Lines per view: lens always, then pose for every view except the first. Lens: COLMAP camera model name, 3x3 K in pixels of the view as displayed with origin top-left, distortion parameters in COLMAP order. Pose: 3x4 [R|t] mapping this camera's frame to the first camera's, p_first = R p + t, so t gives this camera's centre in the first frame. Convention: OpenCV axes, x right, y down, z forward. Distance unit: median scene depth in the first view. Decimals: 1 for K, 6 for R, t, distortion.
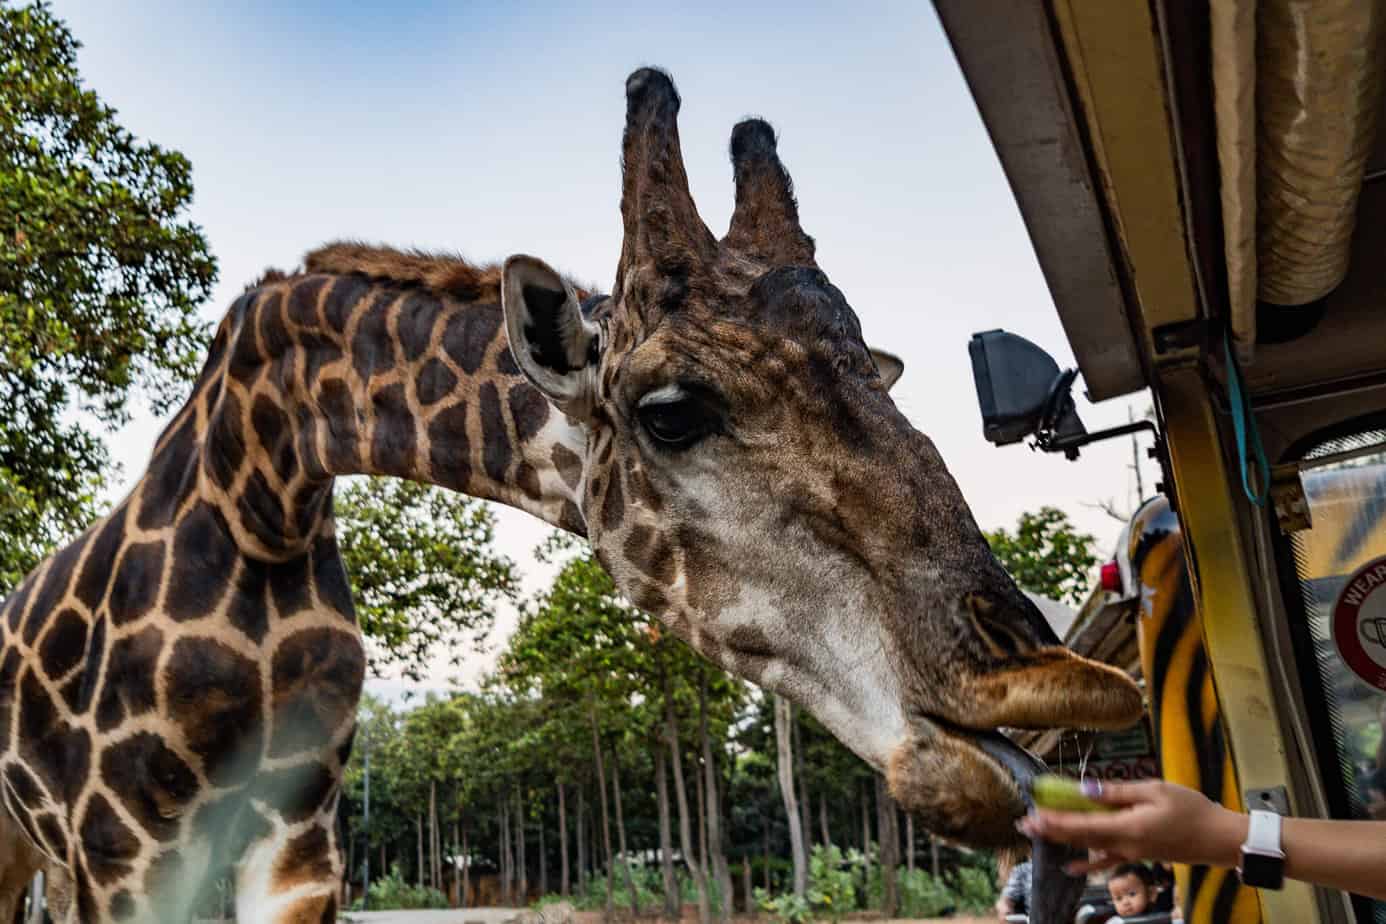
lens RADIAL K [[1467.7, 0, 693.0], [0, 1467.7, 462.0], [0, 0, 1]] dist [-0.010027, -0.013069]
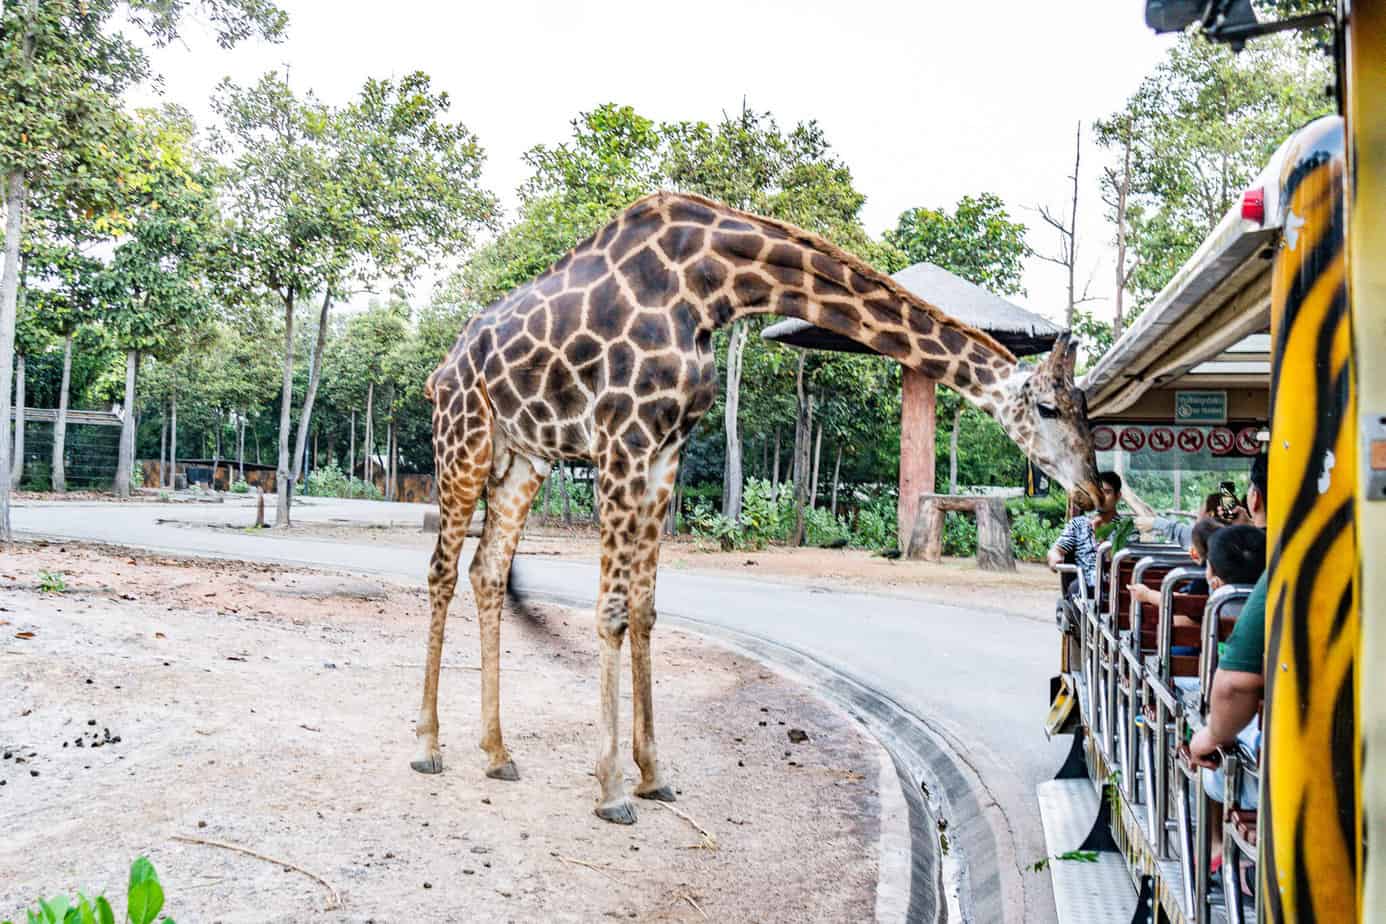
lens RADIAL K [[1467.7, 0, 693.0], [0, 1467.7, 462.0], [0, 0, 1]] dist [-0.010027, -0.013069]
pose [[0.992694, 0.100130, 0.067318, -0.032991], [-0.113612, 0.963570, 0.242124, -0.022504], [-0.040621, -0.248004, 0.967907, -0.099988]]
